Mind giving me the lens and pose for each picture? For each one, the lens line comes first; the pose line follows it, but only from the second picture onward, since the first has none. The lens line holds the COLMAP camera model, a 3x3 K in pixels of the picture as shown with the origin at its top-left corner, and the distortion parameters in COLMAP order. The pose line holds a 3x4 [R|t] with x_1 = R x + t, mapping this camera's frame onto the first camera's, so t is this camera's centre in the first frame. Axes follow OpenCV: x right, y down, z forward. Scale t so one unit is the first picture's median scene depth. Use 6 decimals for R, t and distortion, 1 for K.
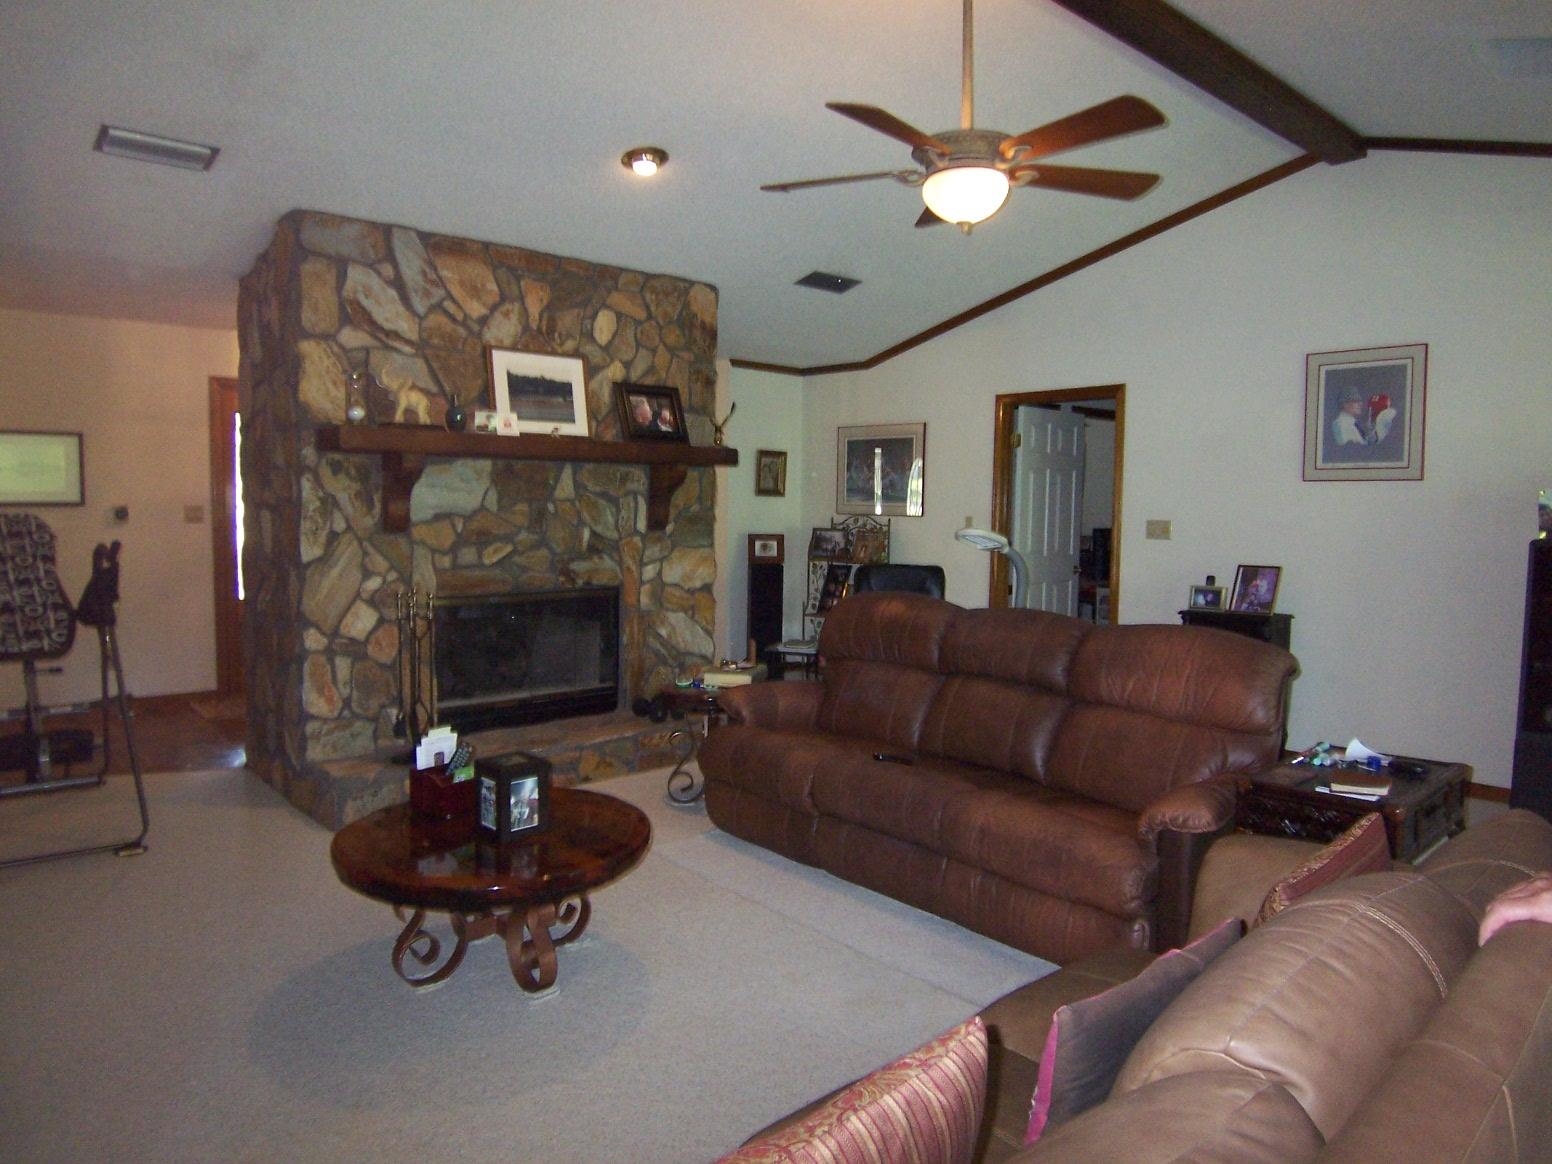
lens RADIAL K [[1037.8, 0, 780.2], [0, 1037.8, 570.4], [0, 0, 1]] dist [-0.013333, -0.043935]
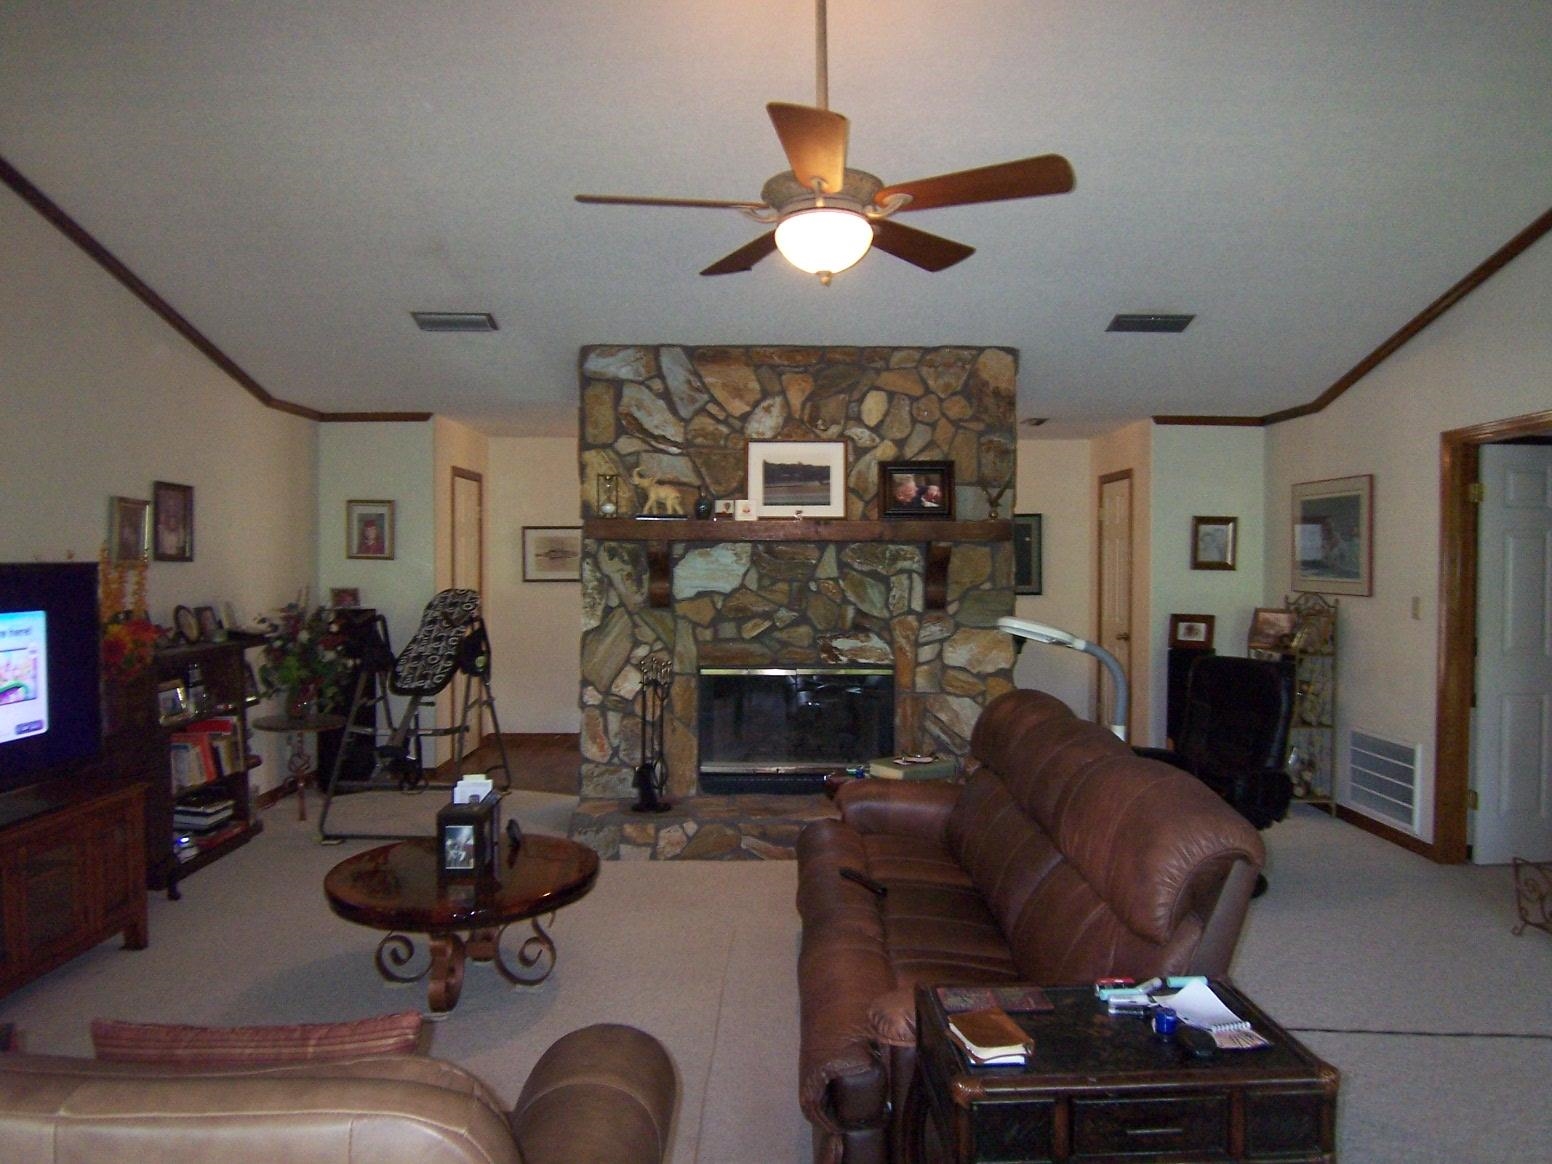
lens RADIAL K [[1037.8, 0, 779.5], [0, 1037.8, 575.5], [0, 0, 1]] dist [-0.013333, -0.043935]
pose [[0.743186, -0.001626, -0.669083, 0.463581], [-0.038994, 0.998192, -0.045738, -0.023341], [0.667947, 0.060081, 0.741779, 0.209725]]
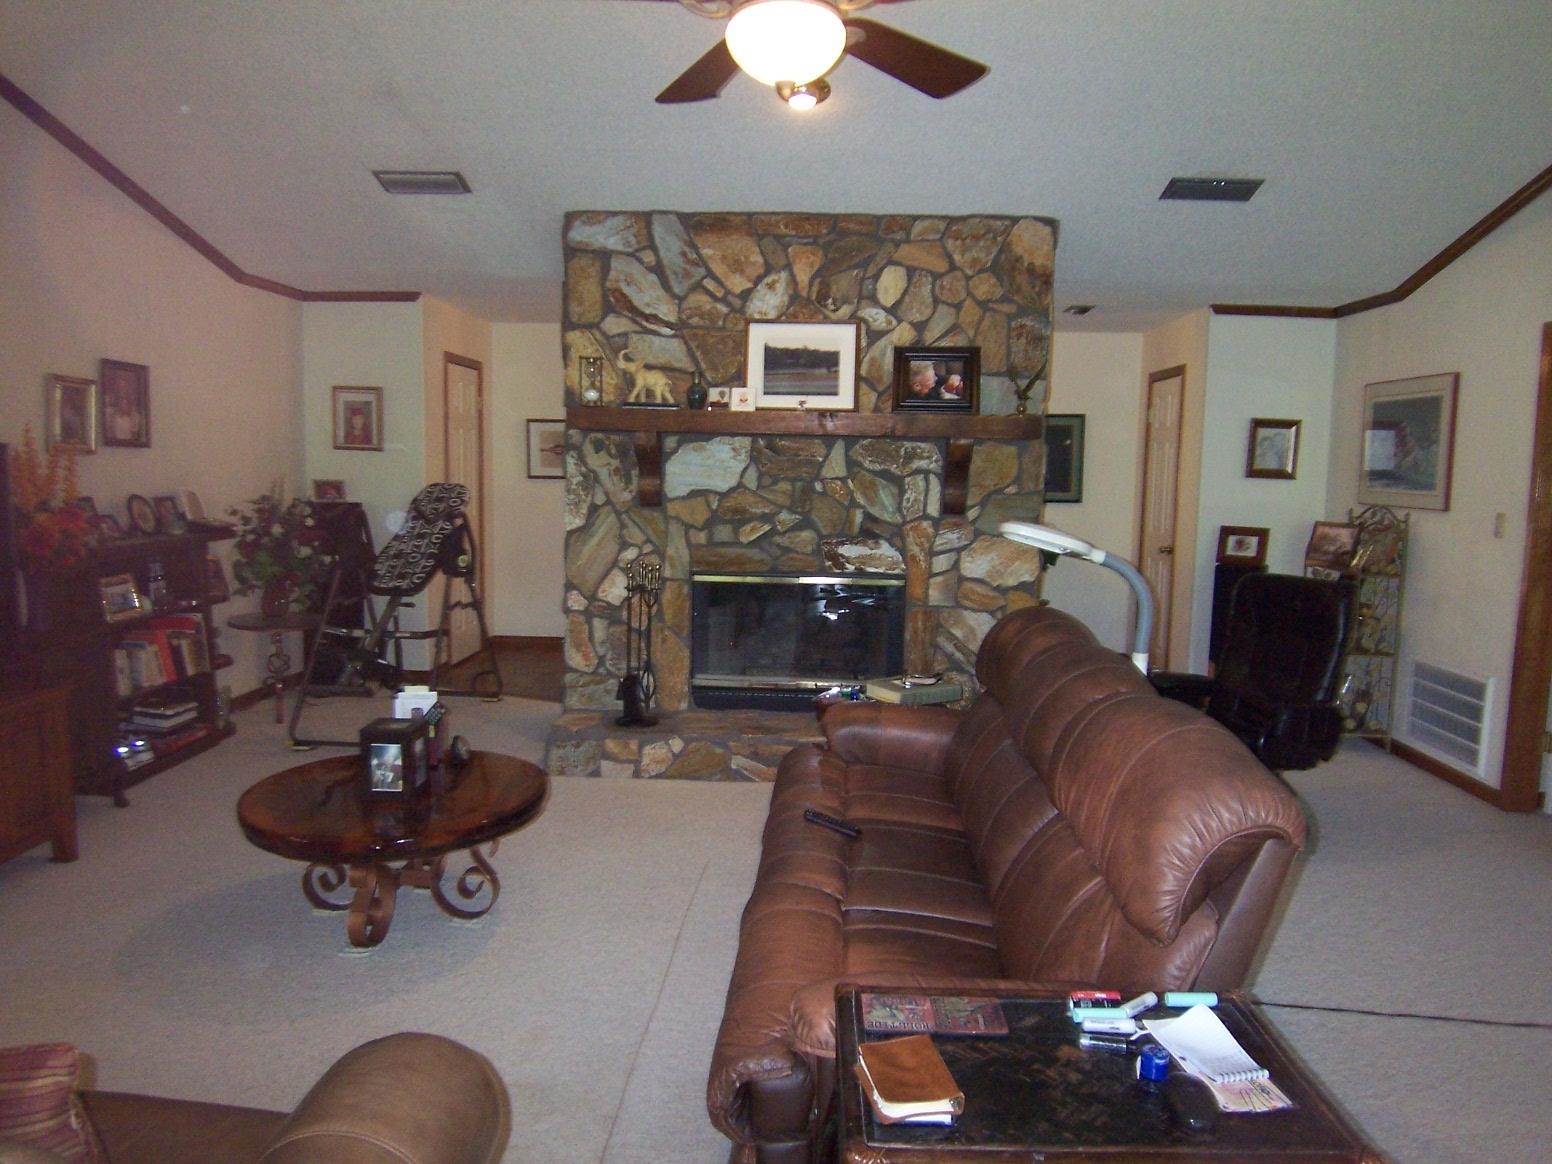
lens RADIAL K [[1037.8, 0, 780.4], [0, 1037.8, 579.8], [0, 0, 1]] dist [-0.013333, -0.043935]
pose [[0.710742, 0.078732, -0.699033, 0.432248], [-0.060083, 0.996880, 0.051189, -0.022962], [0.700882, 0.005618, 0.713255, 0.312281]]
